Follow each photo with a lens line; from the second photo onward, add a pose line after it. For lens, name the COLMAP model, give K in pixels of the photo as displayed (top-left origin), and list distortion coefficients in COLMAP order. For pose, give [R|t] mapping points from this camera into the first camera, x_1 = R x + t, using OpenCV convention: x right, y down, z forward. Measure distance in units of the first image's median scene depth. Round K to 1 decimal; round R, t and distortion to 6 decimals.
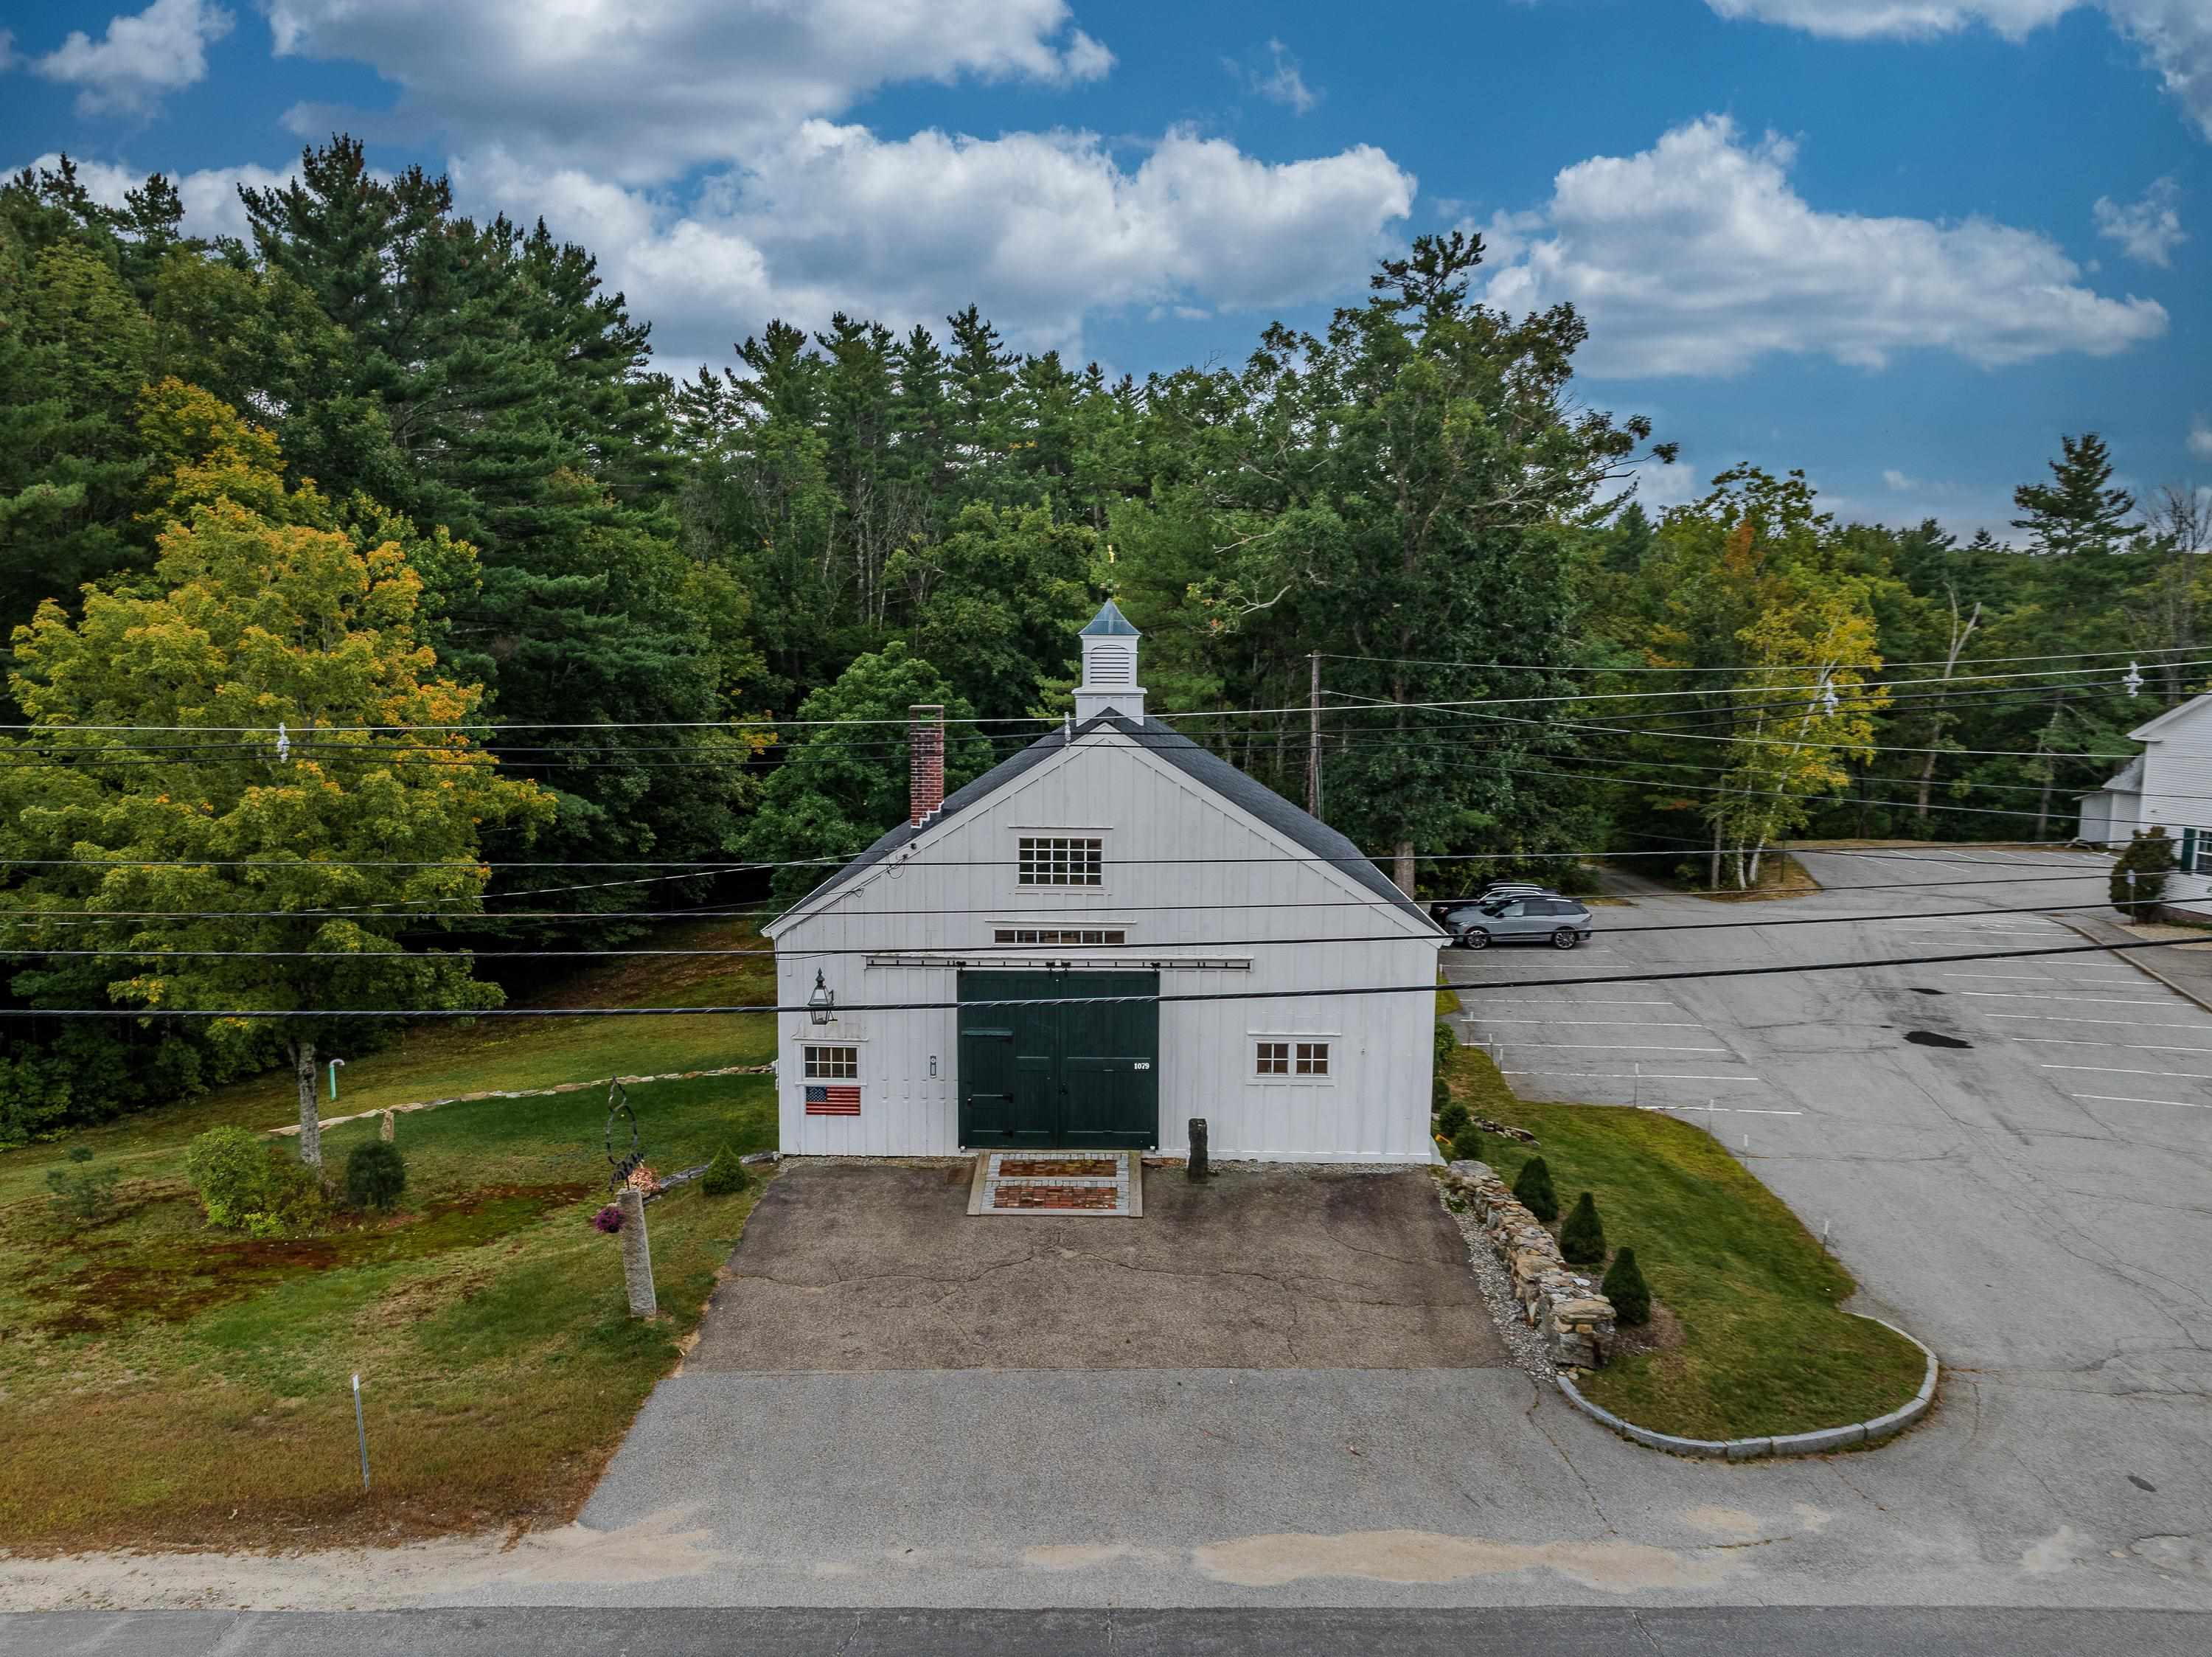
lens RADIAL K [[1552.6, 0, 1104.6], [0, 1552.6, 832.0], [0, 0, 1]] dist [-0.019397, 0.005148]
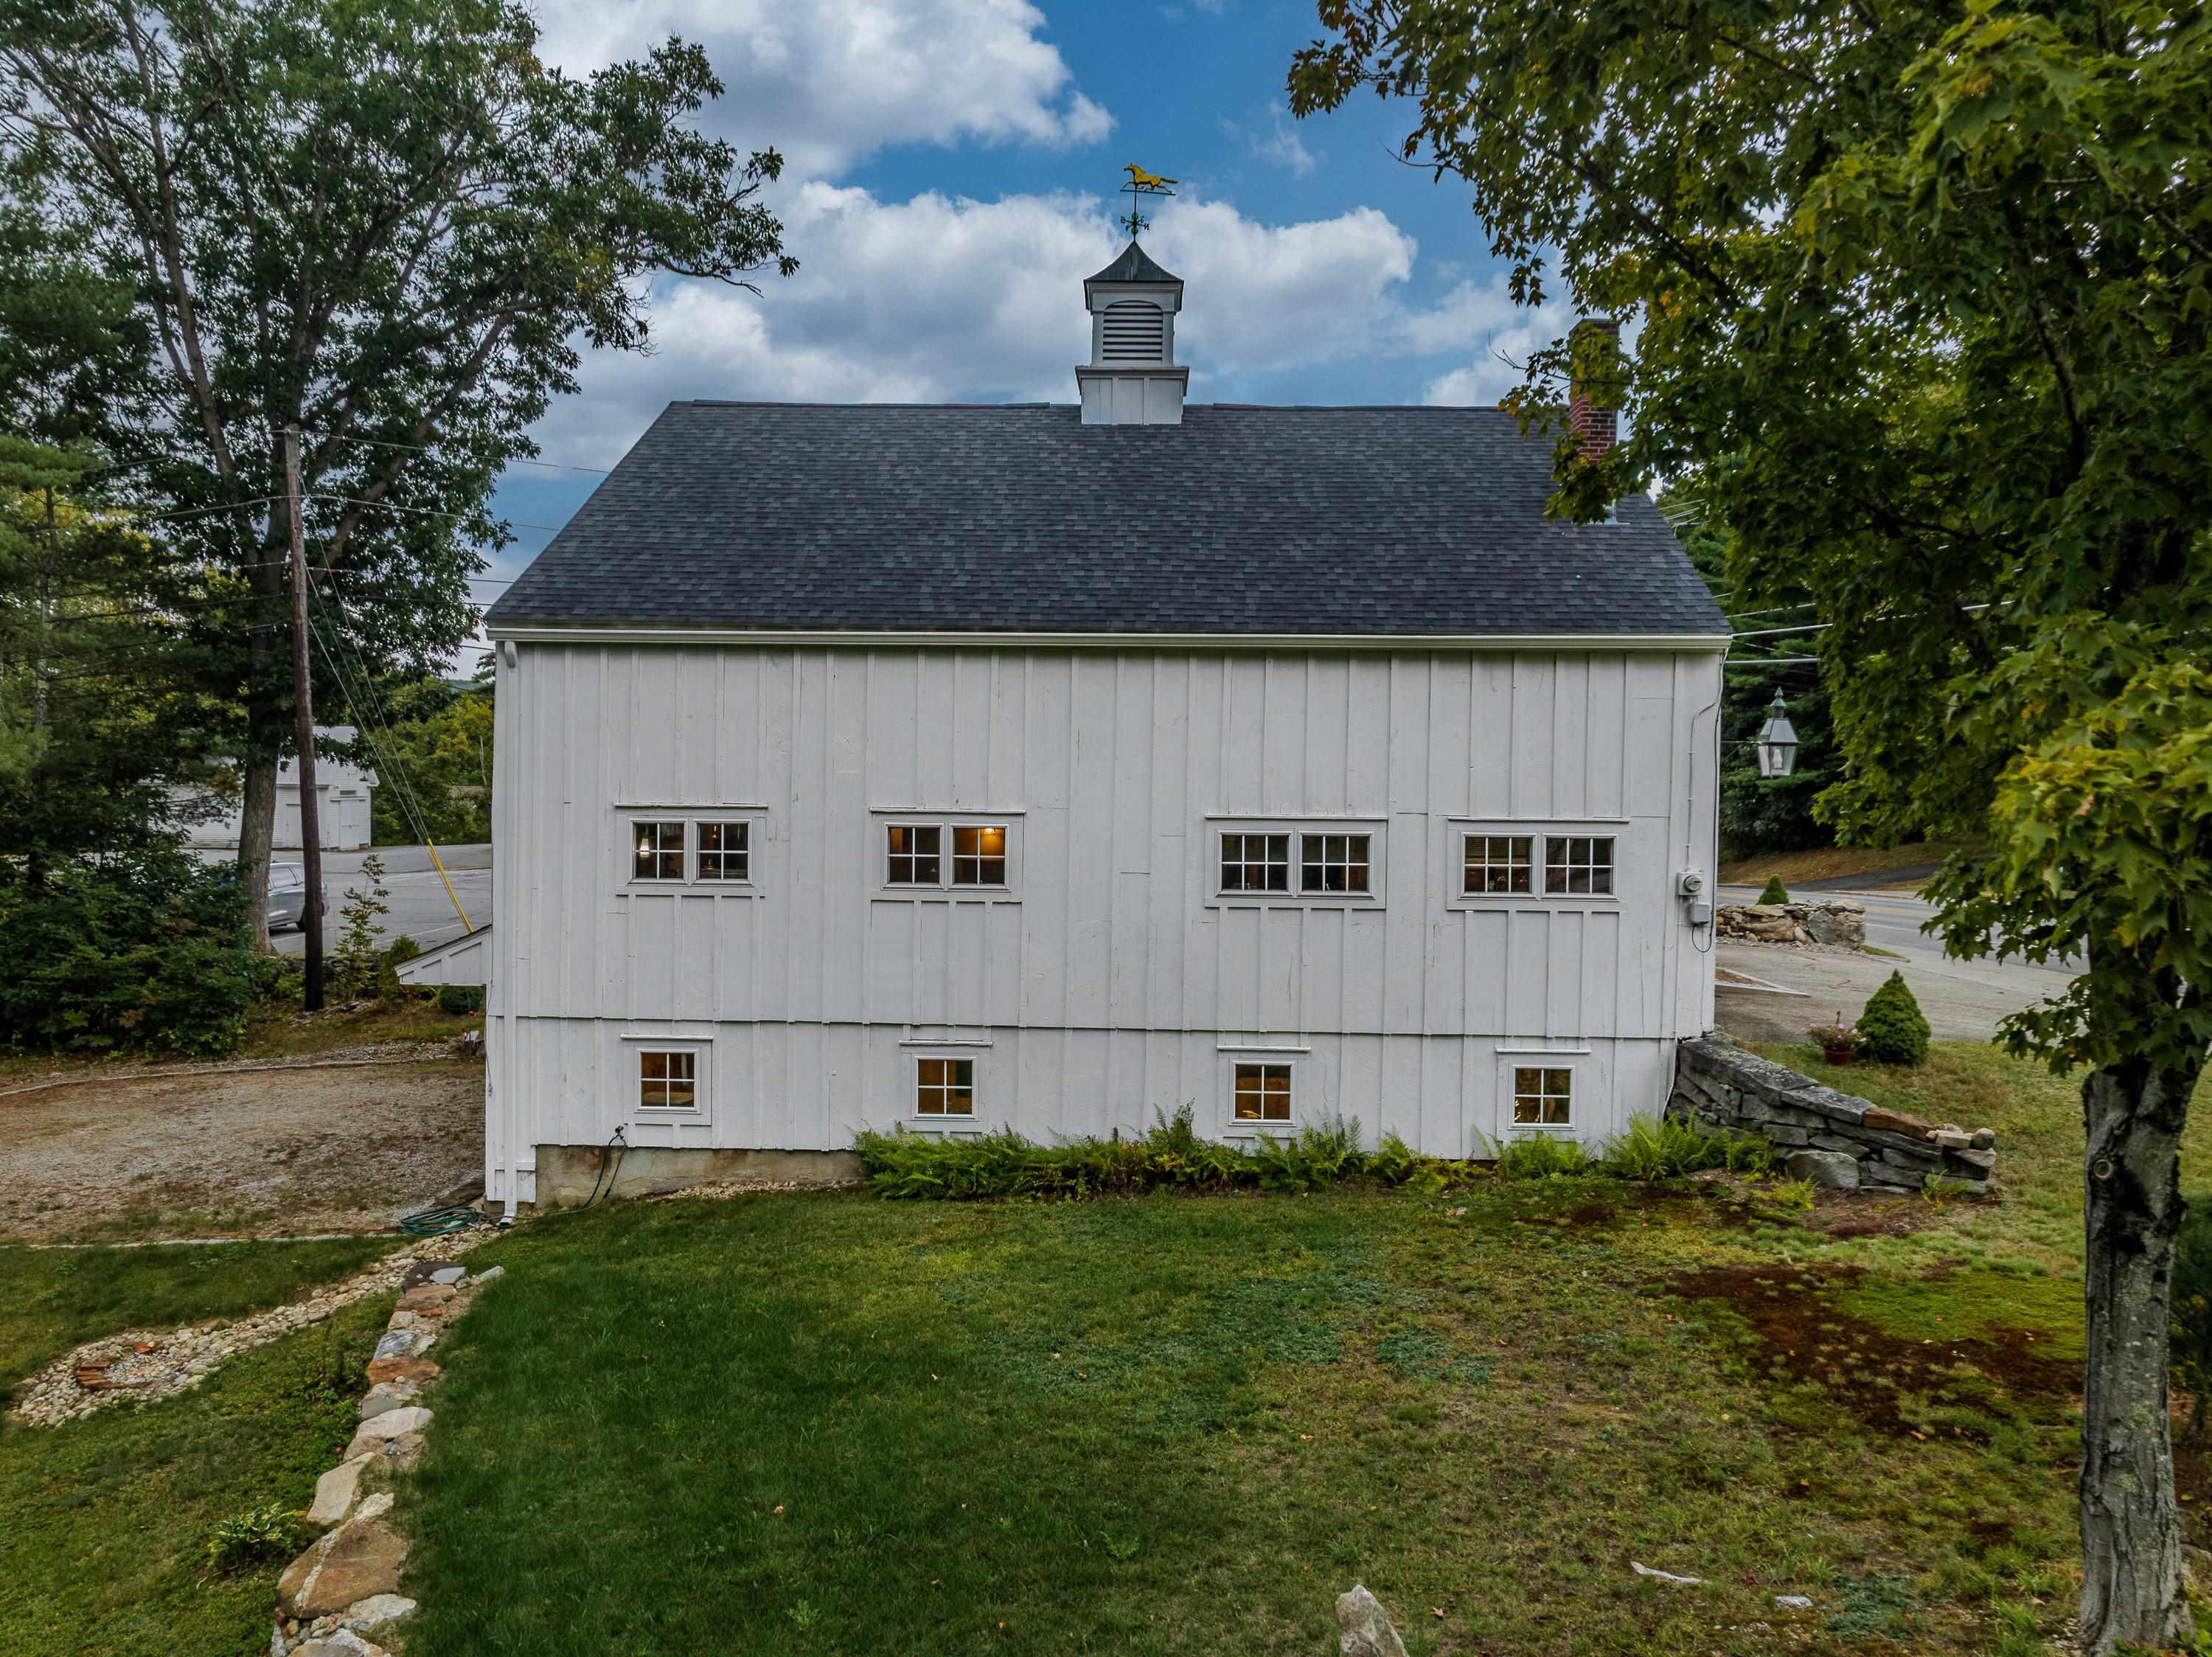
lens RADIAL K [[1552.6, 0, 1084.0], [0, 1552.6, 830.8], [0, 0, 1]] dist [-0.019397, 0.005148]
pose [[0.021642, -0.048498, 0.998589, -0.799079], [0.110289, 0.992842, 0.045828, 0.084073], [-0.993664, 0.109141, 0.026836, 1.241762]]
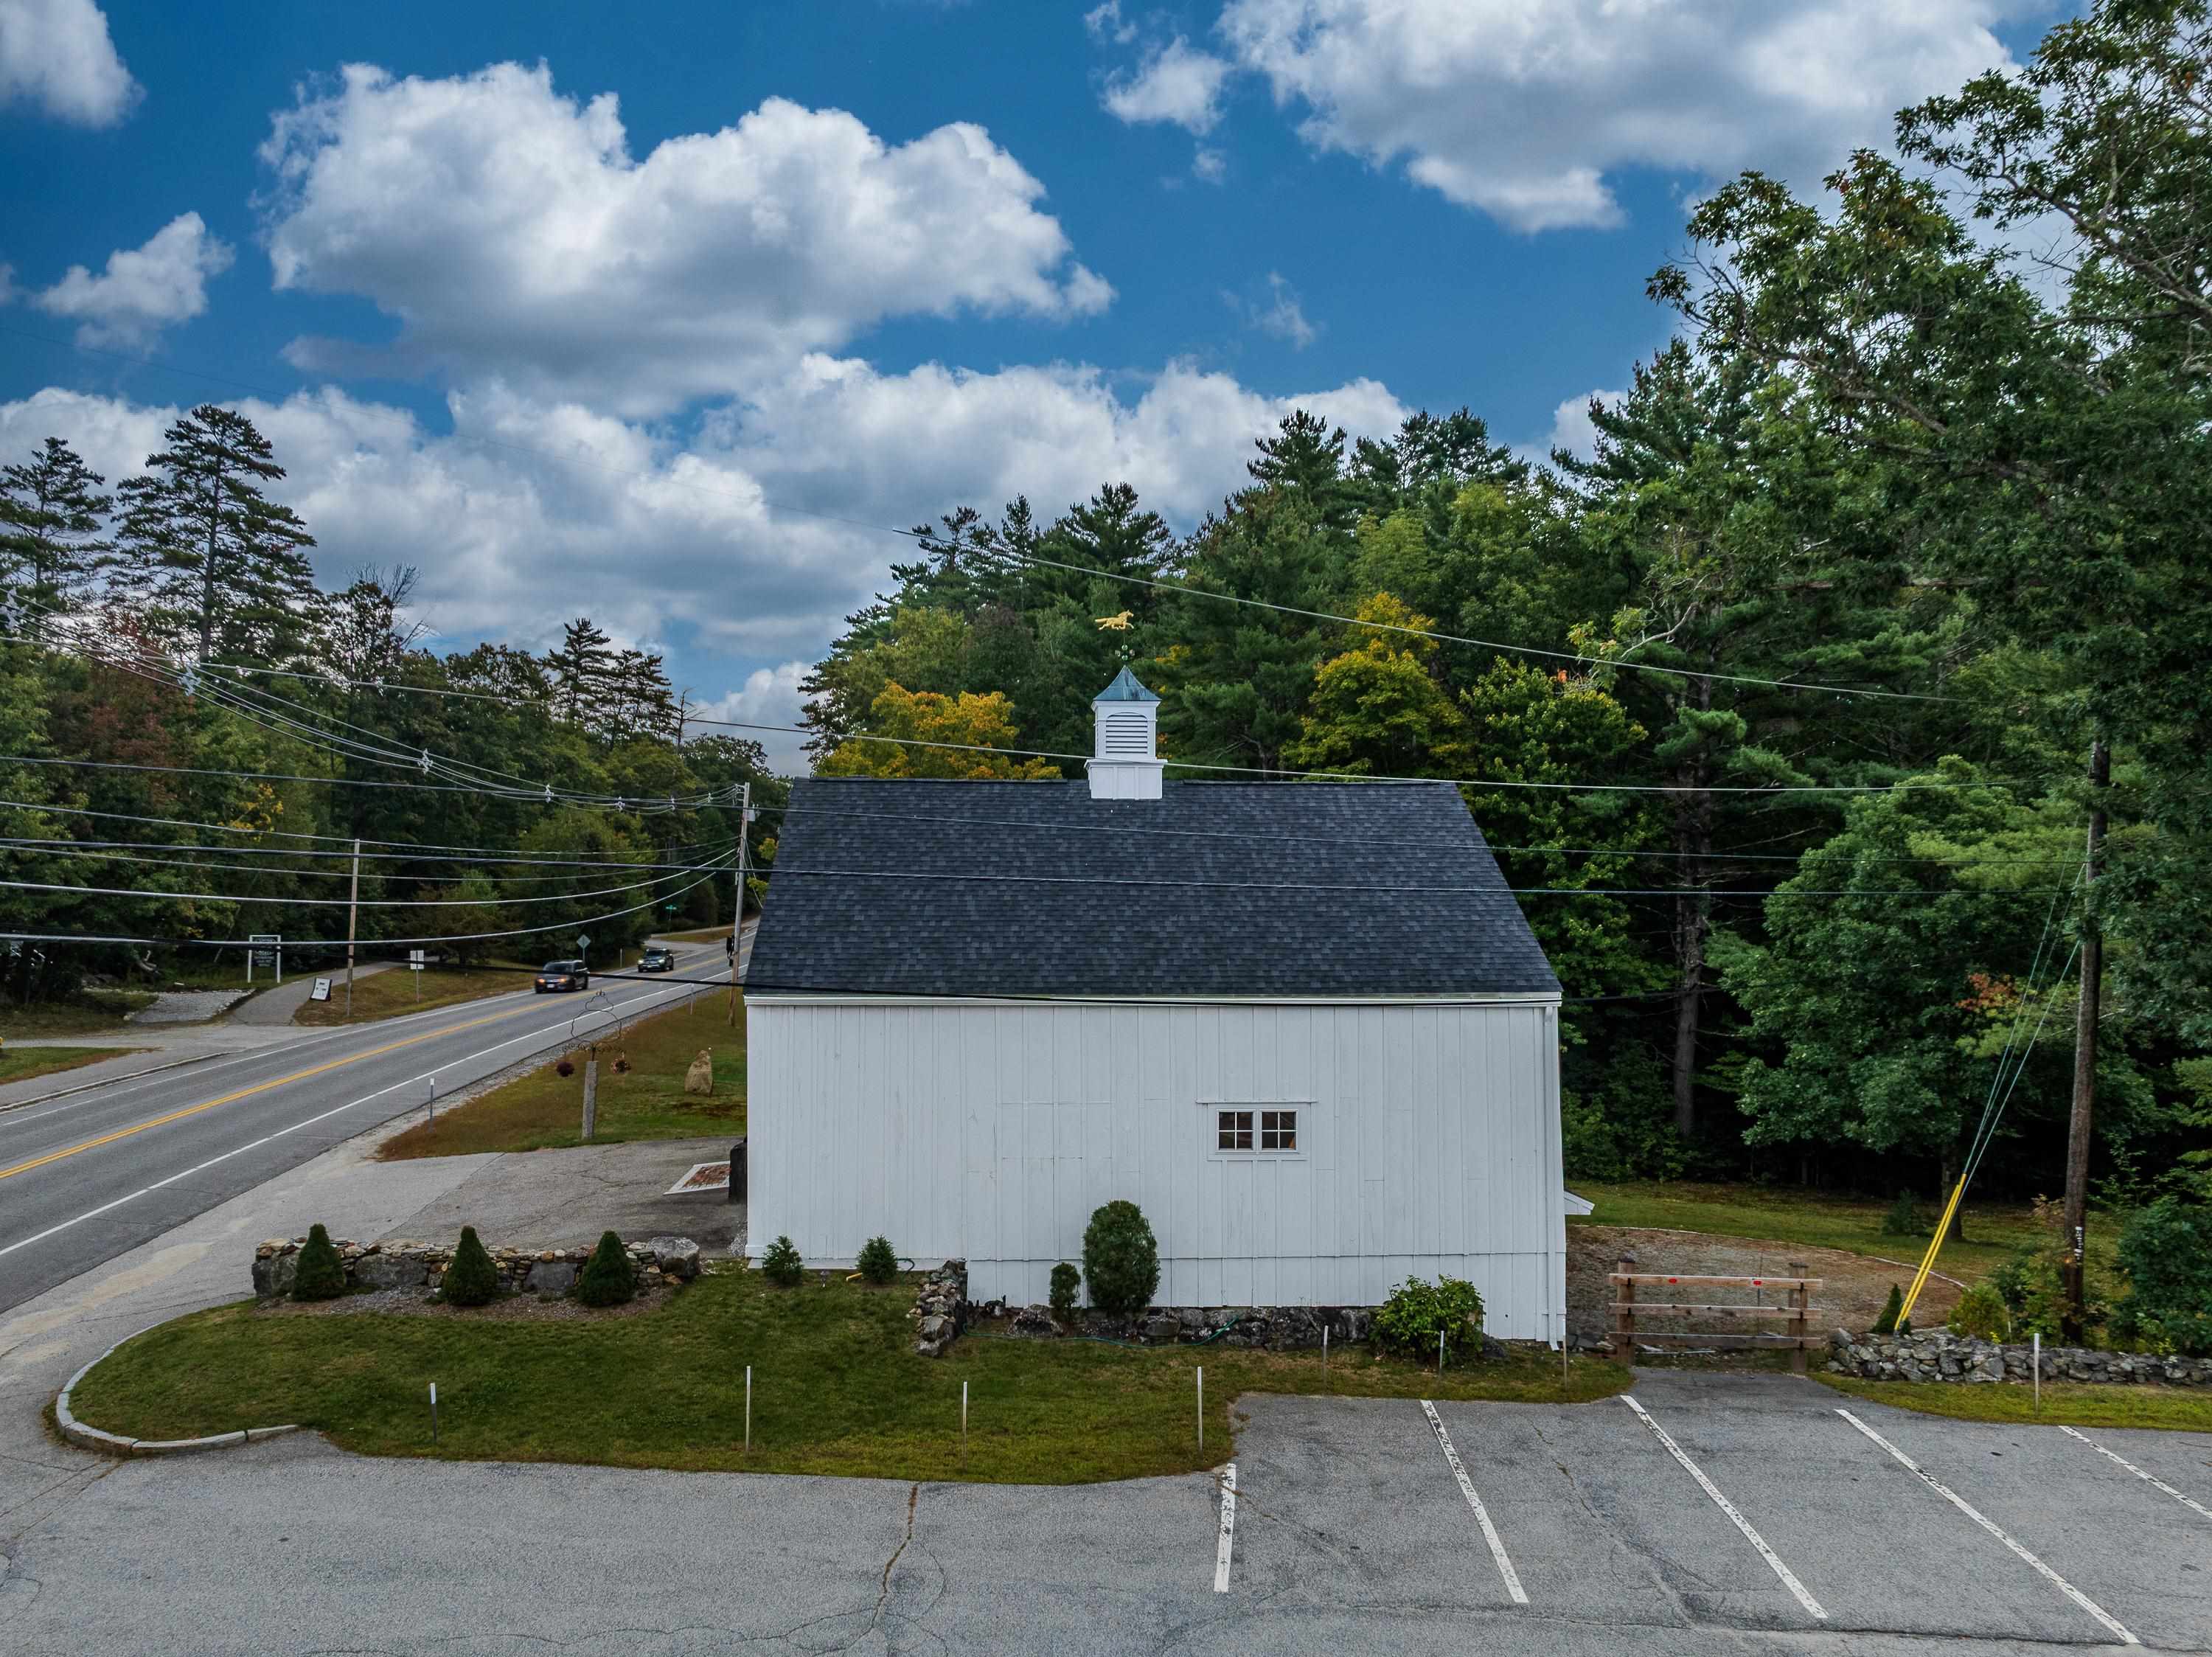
lens RADIAL K [[1552.6, 0, 1091.2], [0, 1552.6, 828.7], [0, 0, 1]] dist [-0.019397, 0.005148]
pose [[0.067582, -0.026894, -0.997351, 1.113597], [-0.126206, 0.991376, -0.035284, -0.020364], [0.989699, 0.128256, 0.063605, 1.120303]]
